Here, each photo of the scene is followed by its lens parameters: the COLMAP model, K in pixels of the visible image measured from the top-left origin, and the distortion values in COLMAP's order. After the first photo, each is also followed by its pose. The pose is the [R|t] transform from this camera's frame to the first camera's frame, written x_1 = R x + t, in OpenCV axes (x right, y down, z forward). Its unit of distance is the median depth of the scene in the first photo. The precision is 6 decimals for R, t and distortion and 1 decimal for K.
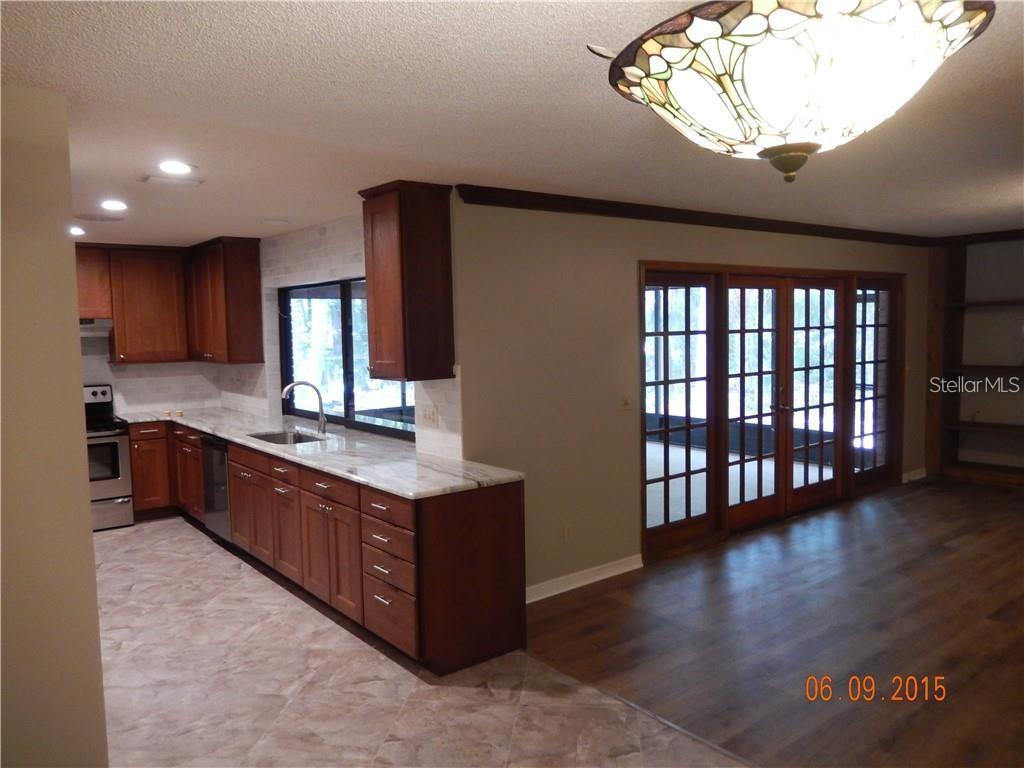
lens RADIAL K [[763.0, 0, 516.9], [0, 763.0, 385.5], [0, 0, 1]] dist [-0.001995, -0.013959]
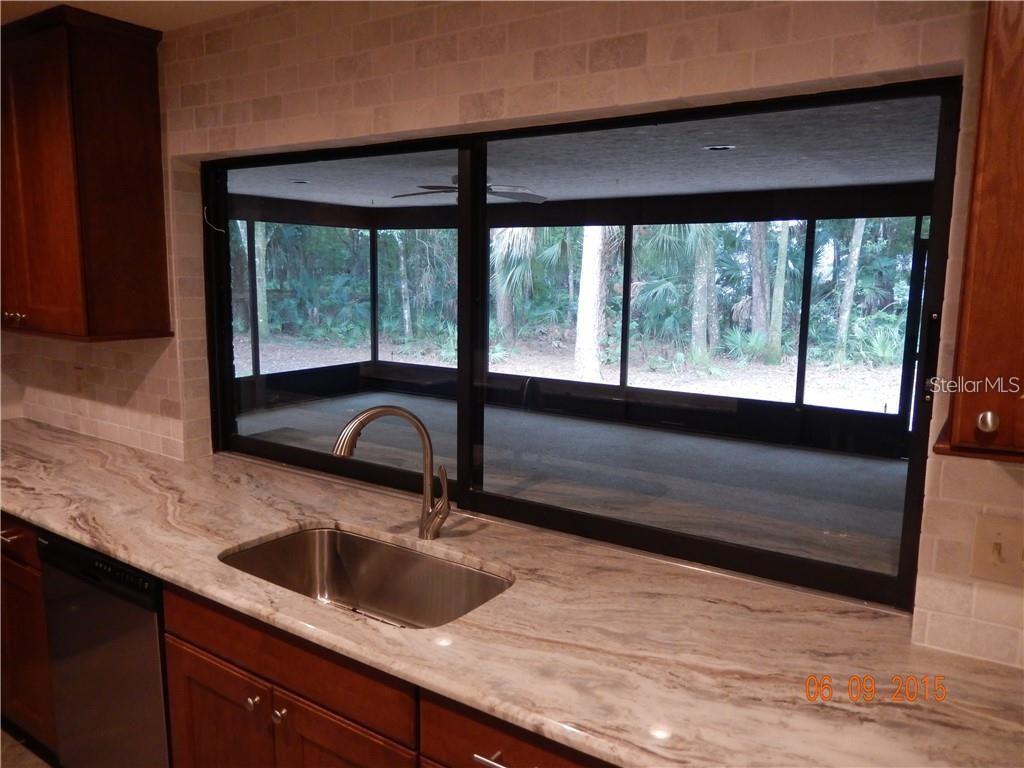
lens RADIAL K [[763.0, 0, 510.5], [0, 763.0, 392.6], [0, 0, 1]] dist [-0.001995, -0.013959]
pose [[0.952867, -0.017075, 0.302909, -0.370428], [-0.008247, 0.996588, 0.082120, -0.046074], [-0.303278, -0.080748, 0.949475, 0.703004]]
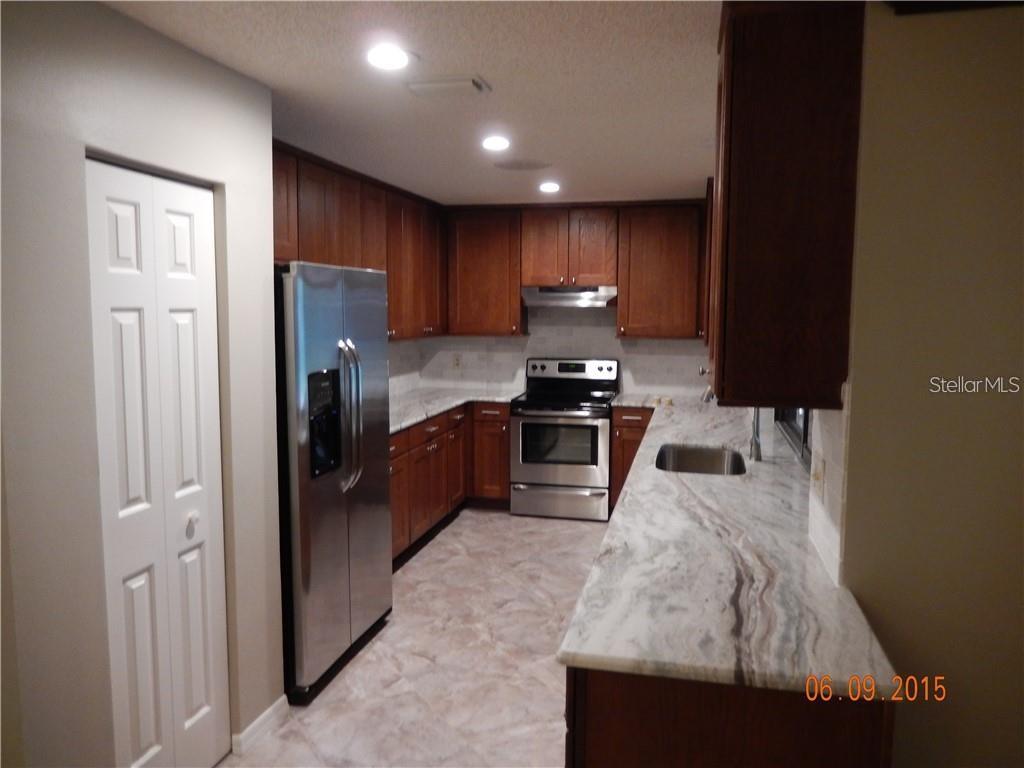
lens RADIAL K [[763.0, 0, 523.0], [0, 763.0, 383.2], [0, 0, 1]] dist [-0.001995, -0.013959]
pose [[0.619002, 0.102864, -0.778624, 0.138012], [-0.079623, 0.994497, 0.068083, -0.036265], [0.781343, 0.019853, 0.623786, 0.483170]]
